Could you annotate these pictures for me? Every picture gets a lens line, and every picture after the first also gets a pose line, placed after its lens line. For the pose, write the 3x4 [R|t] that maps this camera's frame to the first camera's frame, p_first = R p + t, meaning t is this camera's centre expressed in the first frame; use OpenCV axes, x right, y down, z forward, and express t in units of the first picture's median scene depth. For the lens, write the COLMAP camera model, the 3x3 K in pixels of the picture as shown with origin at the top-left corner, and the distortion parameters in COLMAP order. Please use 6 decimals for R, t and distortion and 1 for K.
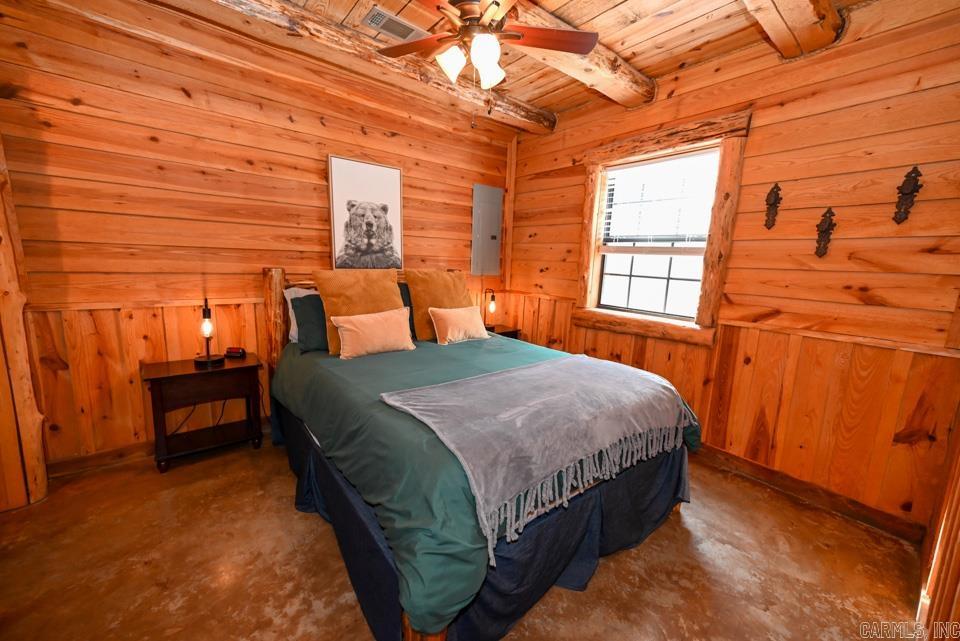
lens RADIAL K [[370.6, 0, 488.7], [0, 370.6, 312.9], [0, 0, 1]] dist [0.022654, 0.000298]
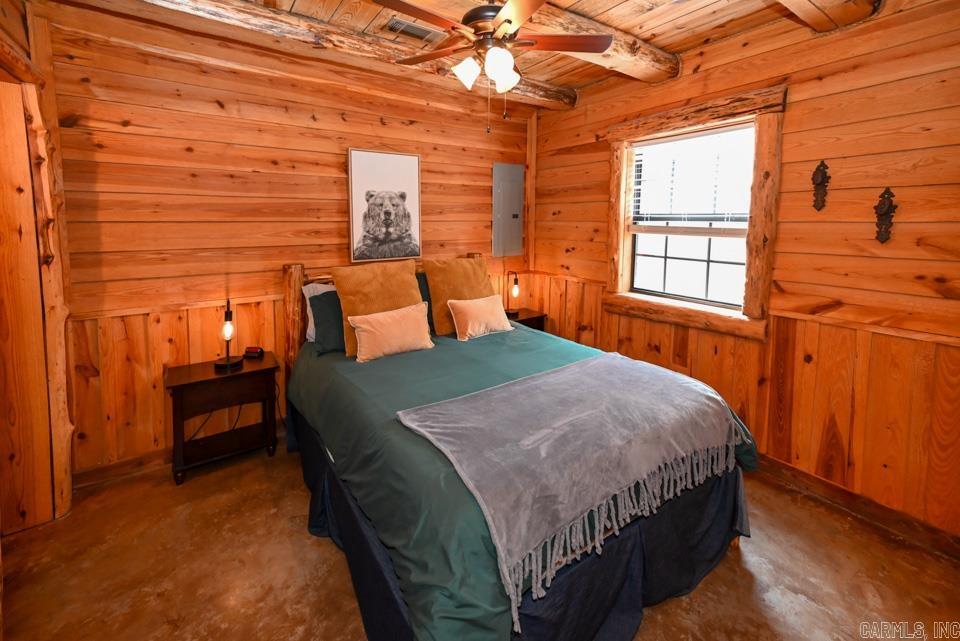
lens RADIAL K [[370.6, 0, 473.4], [0, 370.6, 330.9], [0, 0, 1]] dist [0.022654, 0.000298]
pose [[0.996739, -0.025636, -0.076509, -0.022310], [0.017793, 0.994678, -0.101482, 0.148265], [0.078704, 0.099790, 0.991891, 0.059978]]
